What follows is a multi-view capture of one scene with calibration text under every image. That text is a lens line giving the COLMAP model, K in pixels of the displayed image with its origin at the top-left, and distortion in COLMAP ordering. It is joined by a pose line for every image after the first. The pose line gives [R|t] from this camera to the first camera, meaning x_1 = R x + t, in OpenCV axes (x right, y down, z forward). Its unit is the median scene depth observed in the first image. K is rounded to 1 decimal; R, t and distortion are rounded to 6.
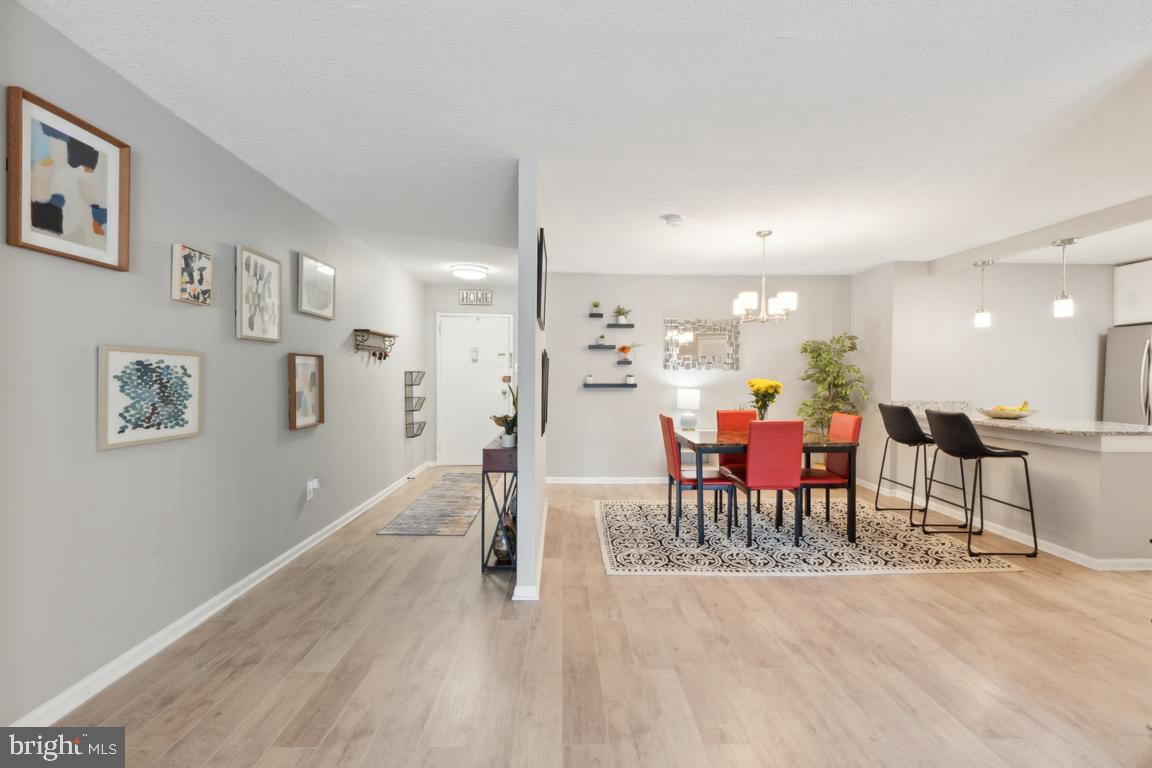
lens RADIAL K [[496.0, 0, 579.4], [0, 496.0, 382.7], [0, 0, 1]] dist [-0.003863, -0.000971]
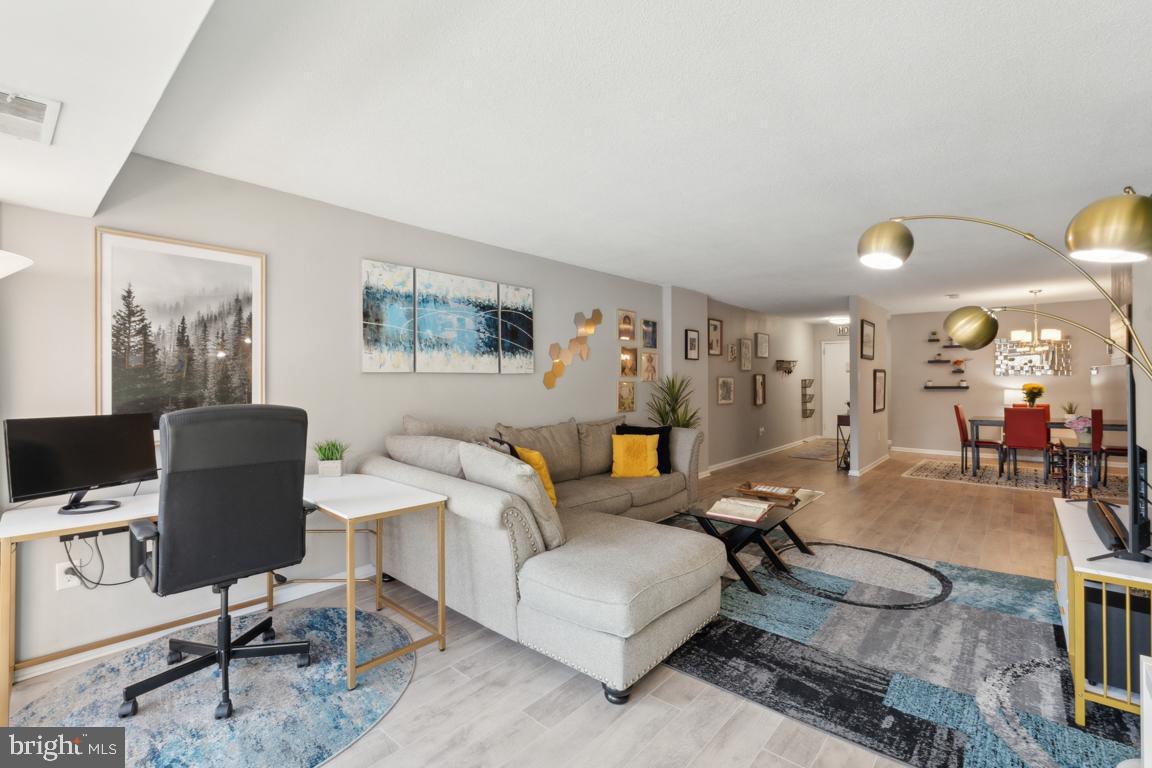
lens RADIAL K [[496.0, 0, 579.3], [0, 496.0, 380.8], [0, 0, 1]] dist [-0.003863, -0.000971]
pose [[0.726604, -0.009238, -0.686995, 0.303648], [0.003022, 0.999943, -0.010251, -0.003079], [0.687050, 0.005373, 0.726590, -0.879077]]
